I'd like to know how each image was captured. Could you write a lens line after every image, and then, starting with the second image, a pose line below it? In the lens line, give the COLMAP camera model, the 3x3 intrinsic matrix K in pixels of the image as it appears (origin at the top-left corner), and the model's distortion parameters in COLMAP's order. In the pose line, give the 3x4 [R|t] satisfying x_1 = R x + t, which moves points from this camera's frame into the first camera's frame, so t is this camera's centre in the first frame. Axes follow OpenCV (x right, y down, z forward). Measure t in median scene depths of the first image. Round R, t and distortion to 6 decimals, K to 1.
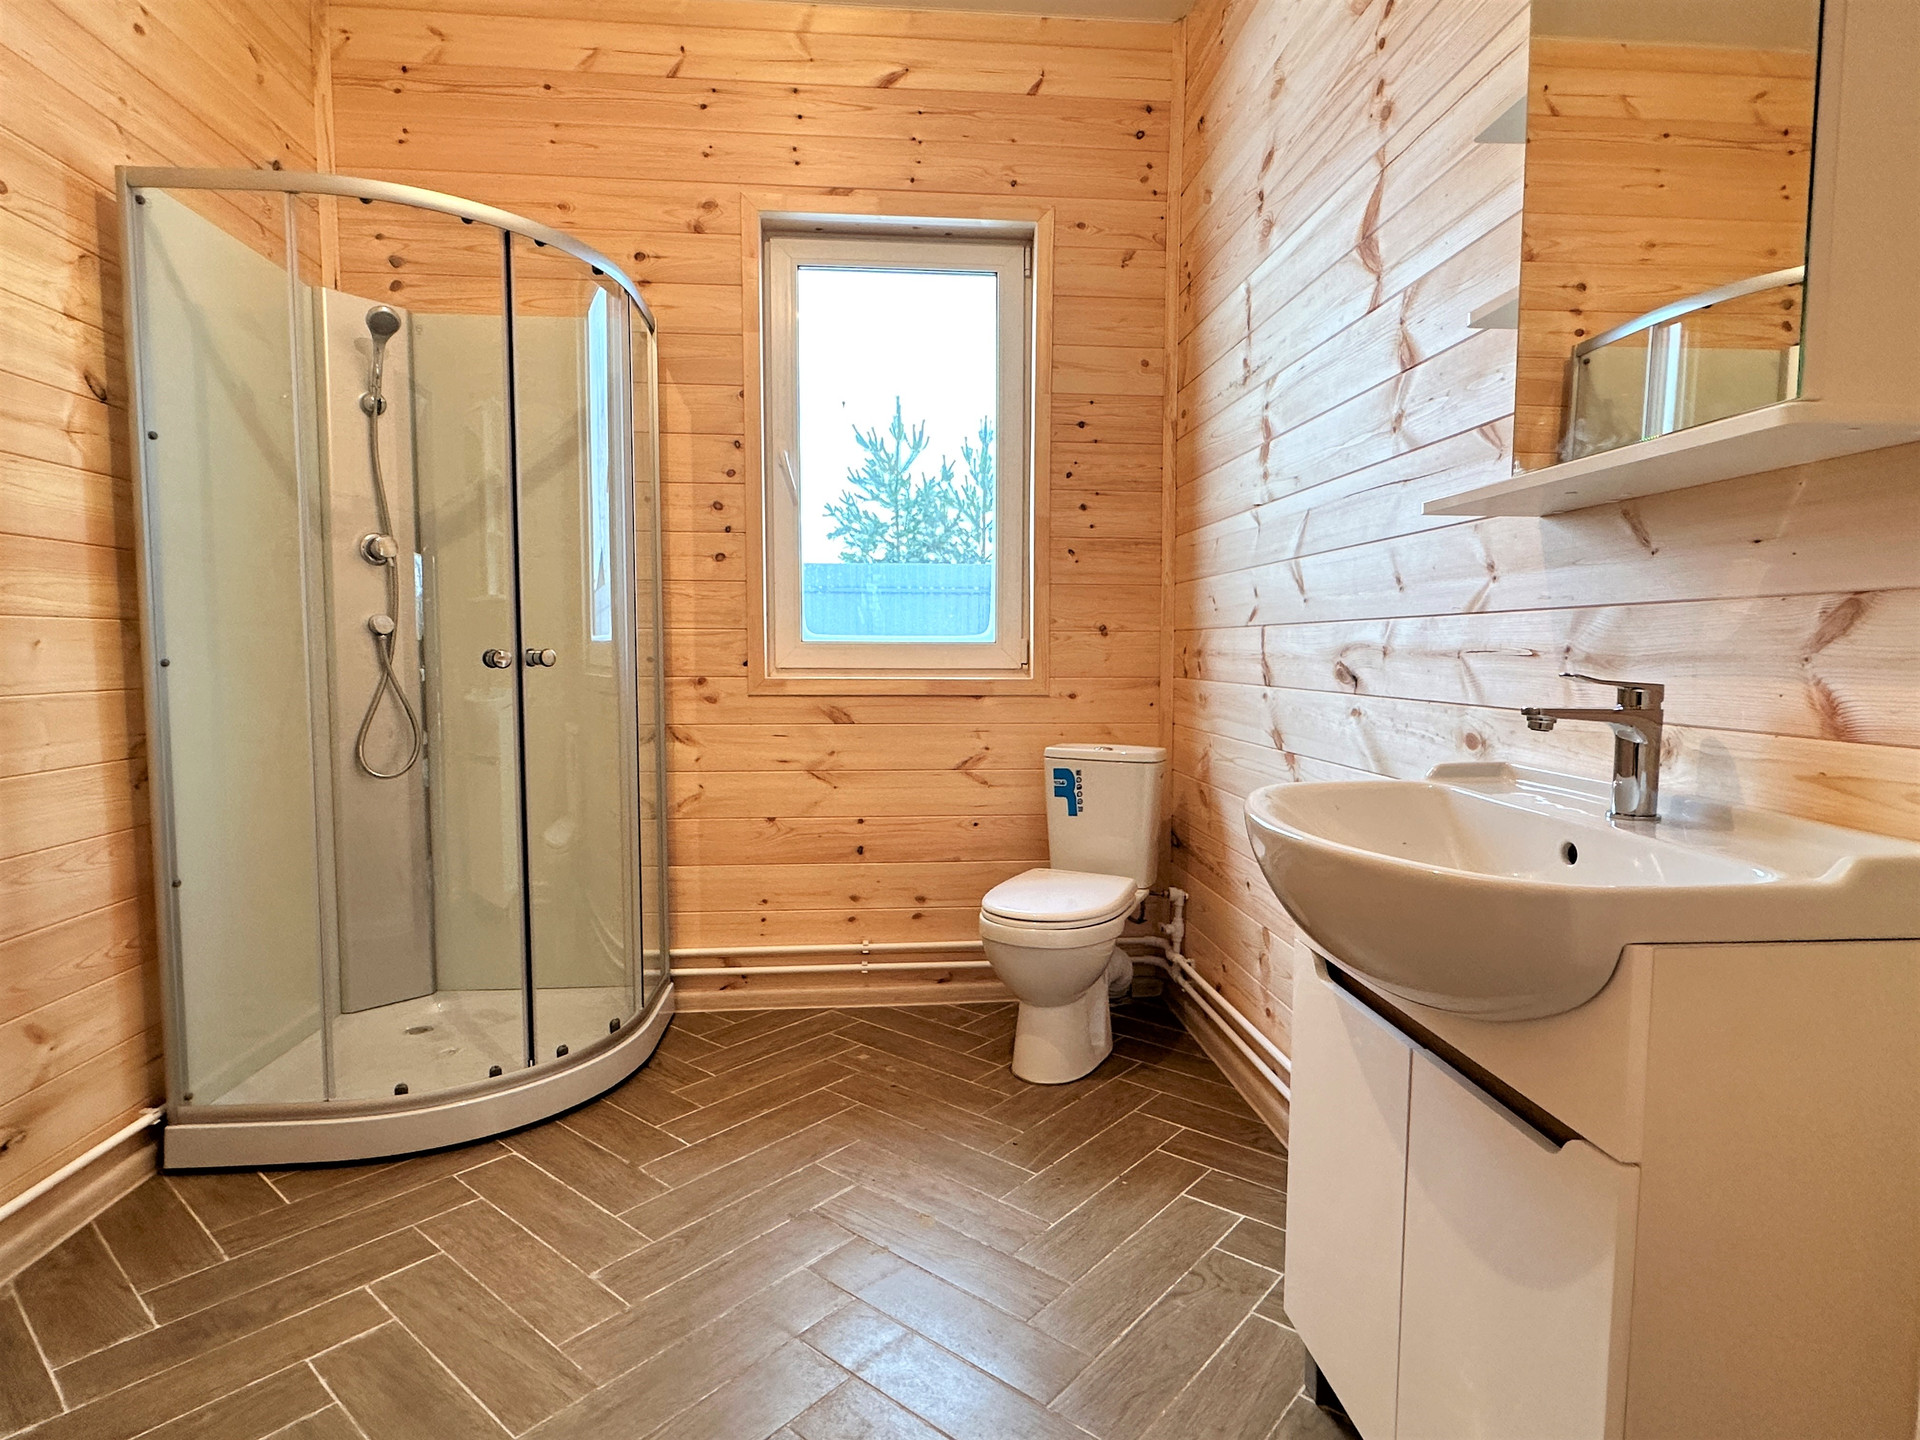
lens RADIAL K [[1087.1, 0, 974.0], [0, 1087.1, 720.9], [0, 0, 1]] dist [0.000845, -0.000360]
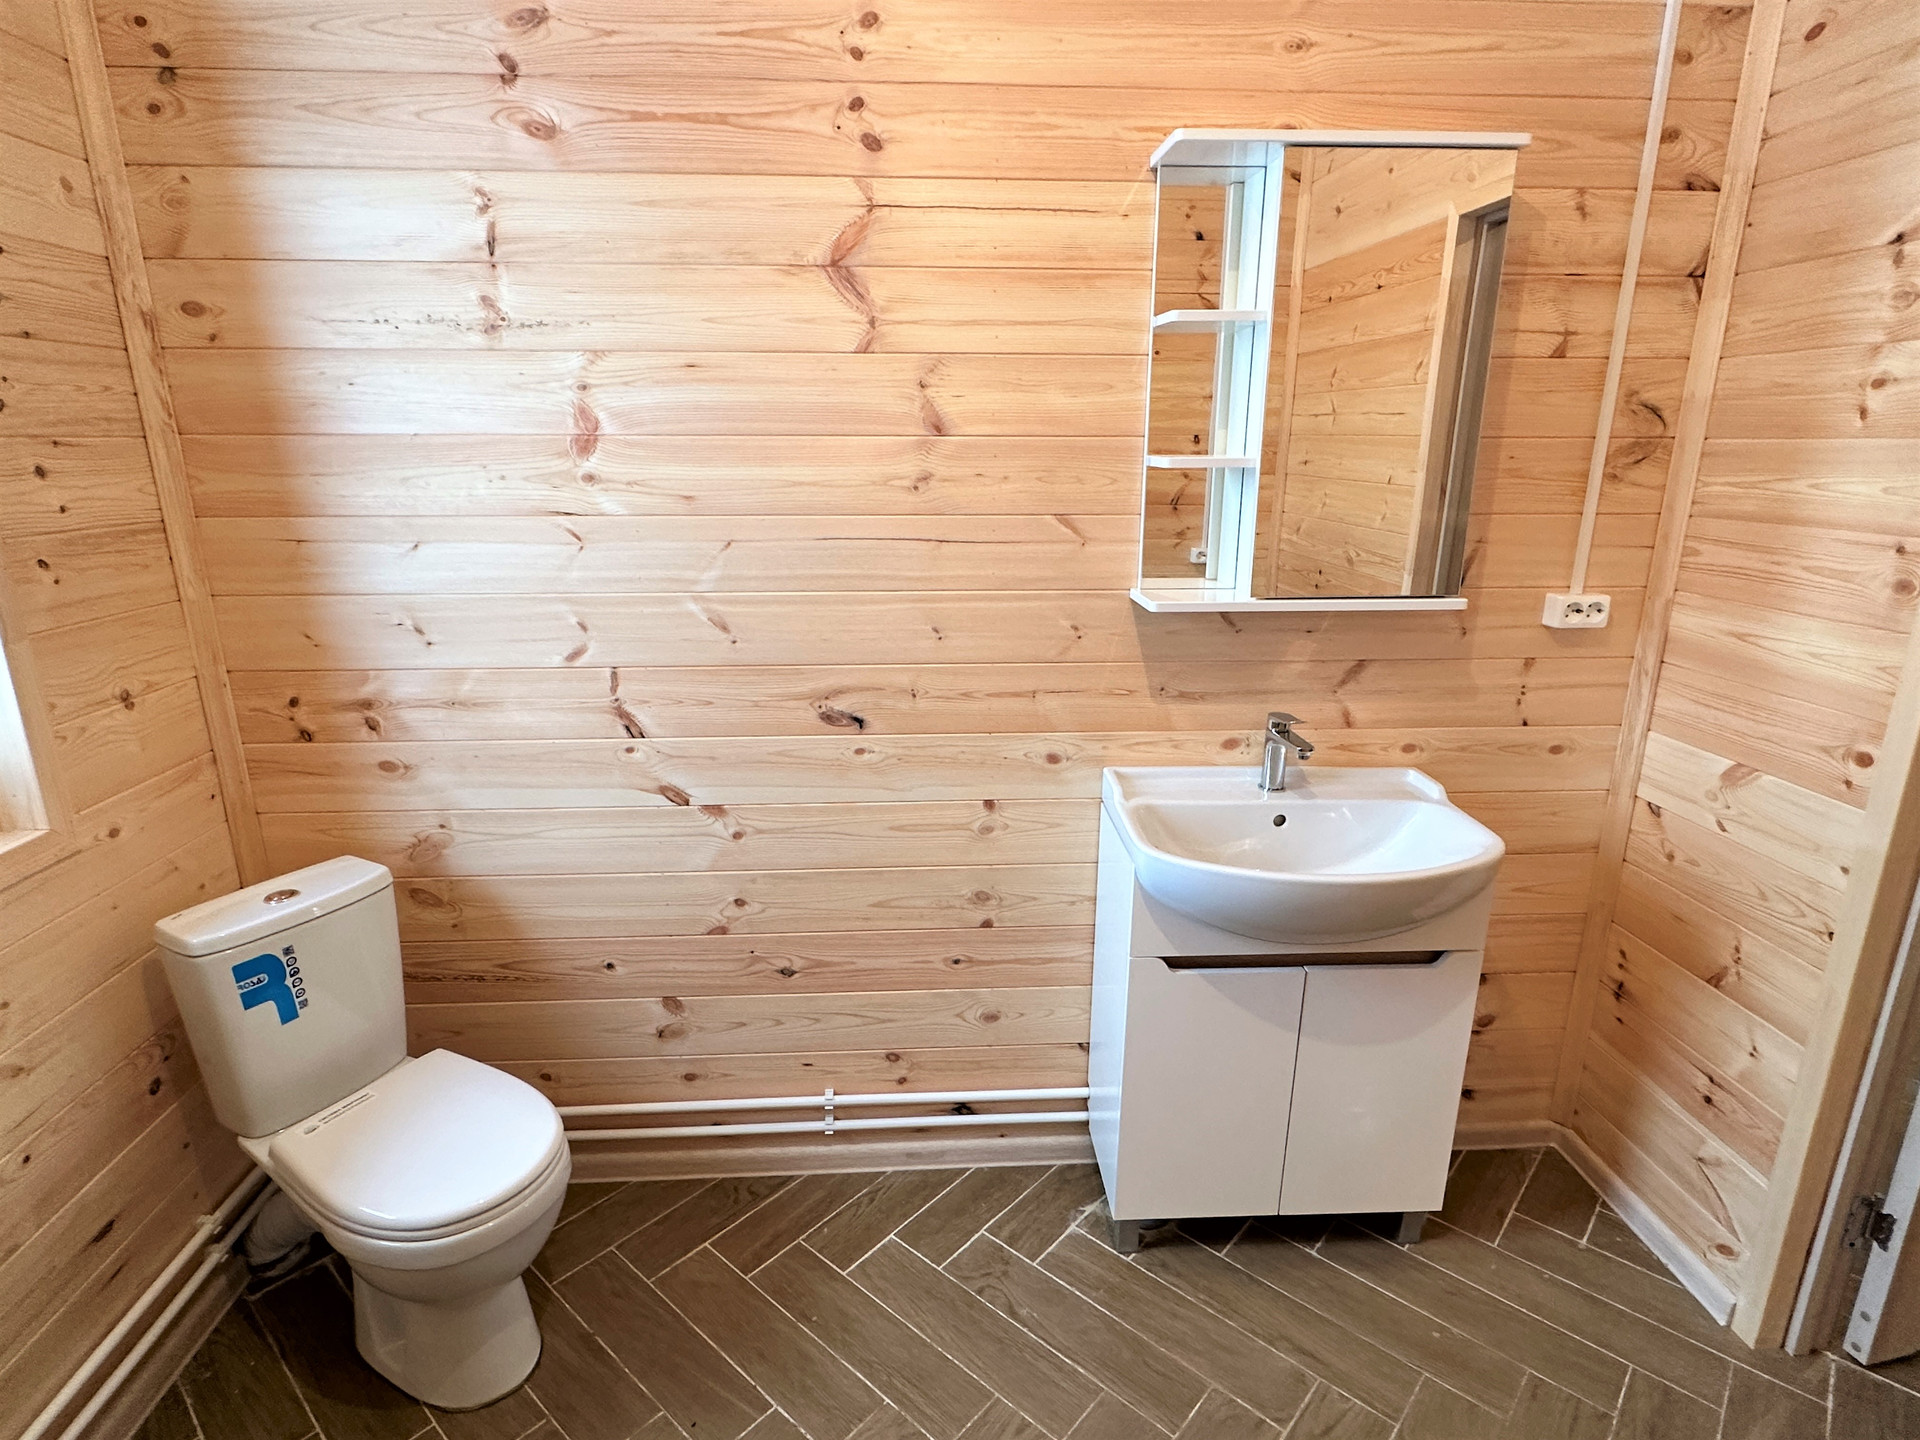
lens RADIAL K [[1024.7, 0, 969.3], [0, 1024.7, 712.4], [0, 0, 1]] dist [-0.000634, -0.000087]
pose [[0.009196, -0.260394, 0.965459, -0.406562], [0.050949, 0.964367, 0.259615, -0.204308], [-0.998659, 0.046801, 0.022135, 0.609952]]
